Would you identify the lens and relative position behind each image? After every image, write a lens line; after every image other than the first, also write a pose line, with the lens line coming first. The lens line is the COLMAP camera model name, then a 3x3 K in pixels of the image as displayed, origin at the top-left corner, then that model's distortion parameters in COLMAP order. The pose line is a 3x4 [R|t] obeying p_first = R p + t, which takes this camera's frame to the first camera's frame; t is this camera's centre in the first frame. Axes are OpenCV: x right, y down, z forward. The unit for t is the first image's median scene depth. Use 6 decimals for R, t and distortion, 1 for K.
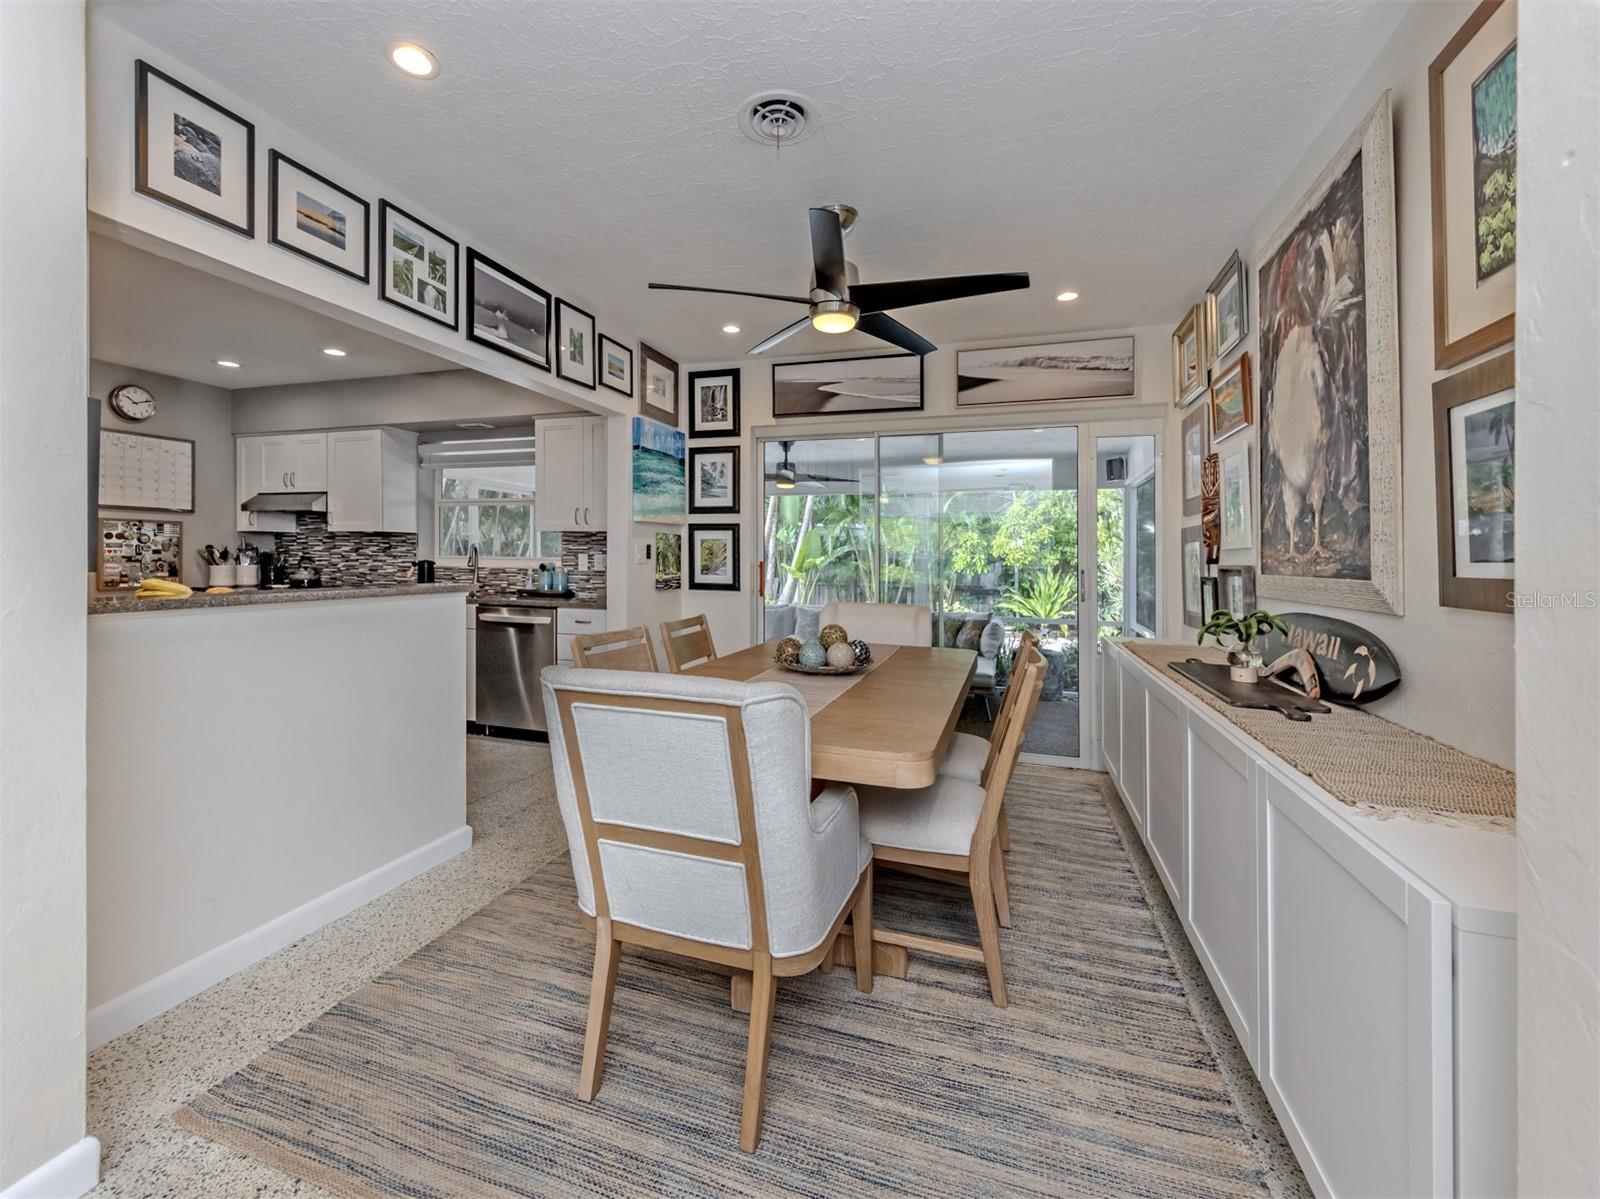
lens RADIAL K [[660.6, 0, 793.5], [0, 660.6, 553.9], [0, 0, 1]] dist [0.003480, -0.000819]
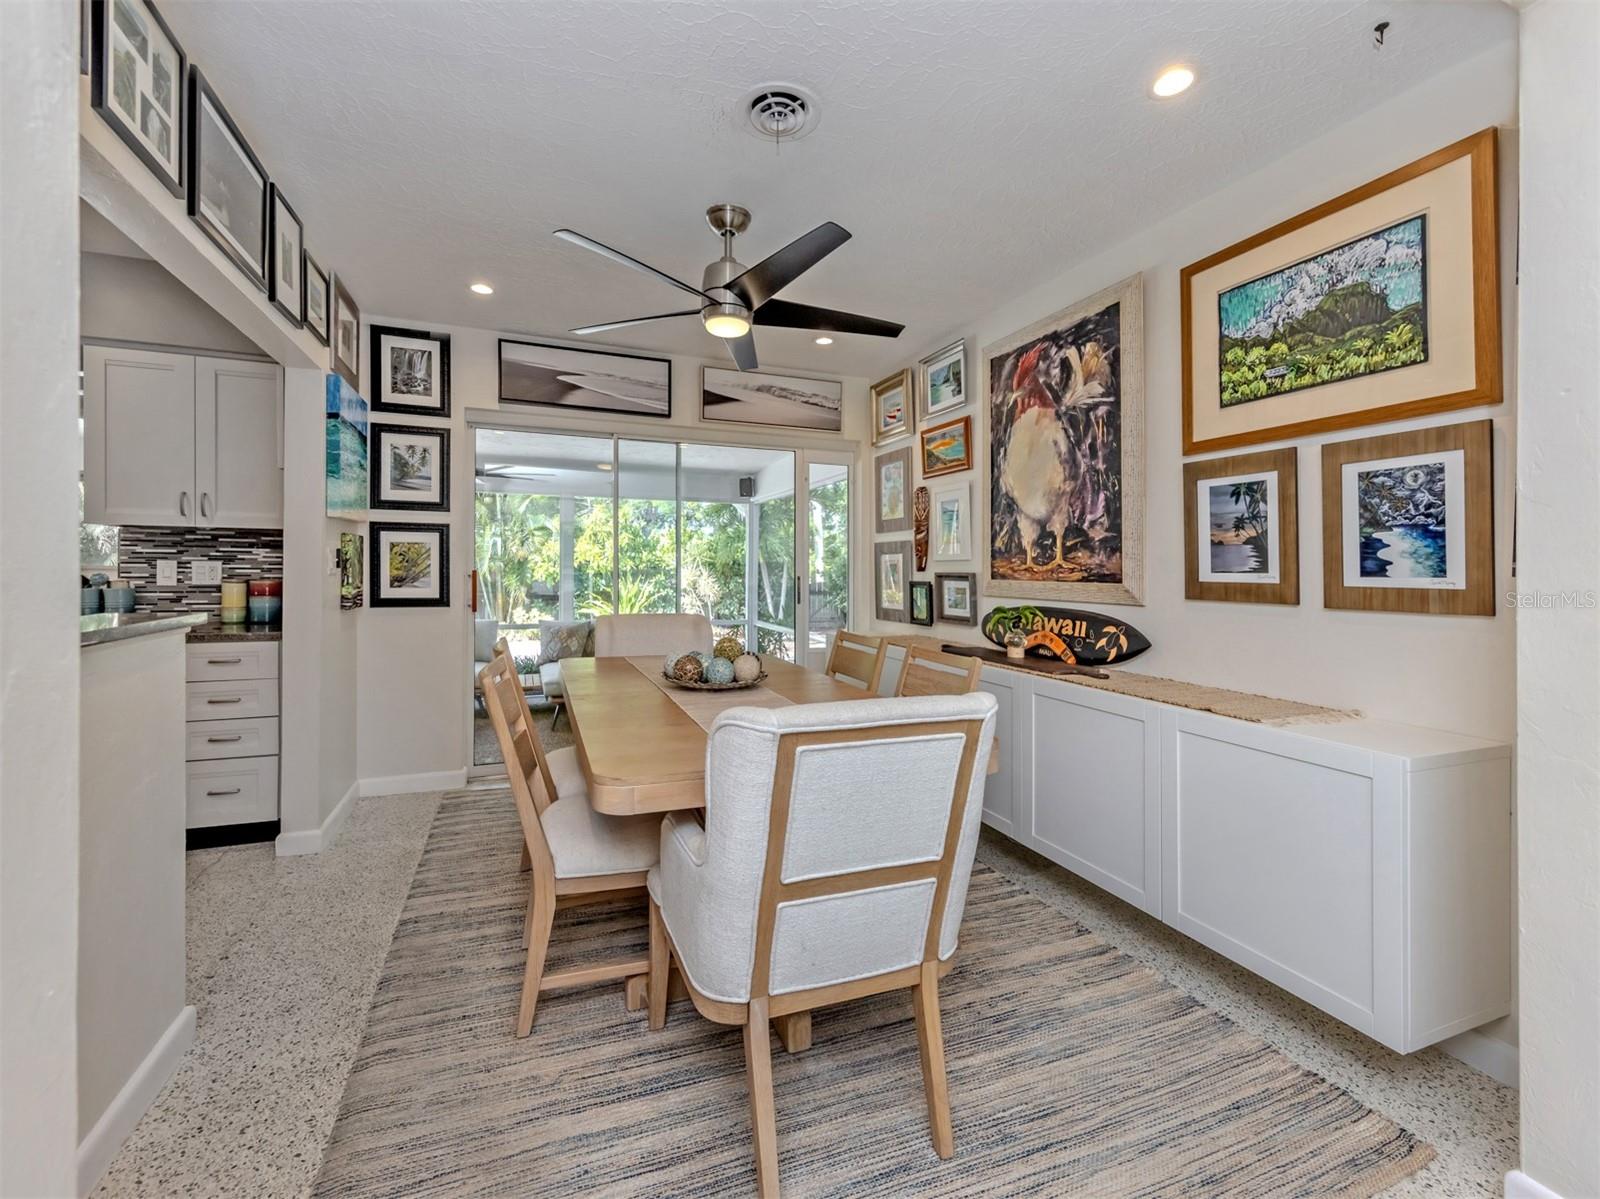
lens RADIAL K [[656.8, 0, 776.9], [0, 656.8, 558.8], [0, 0, 1]] dist [0.003236, -0.000481]
pose [[0.785682, 0.005569, 0.618606, -0.507413], [-0.005853, 0.999982, -0.001568, -0.007775], [-0.618603, -0.002389, 0.785700, 0.207713]]
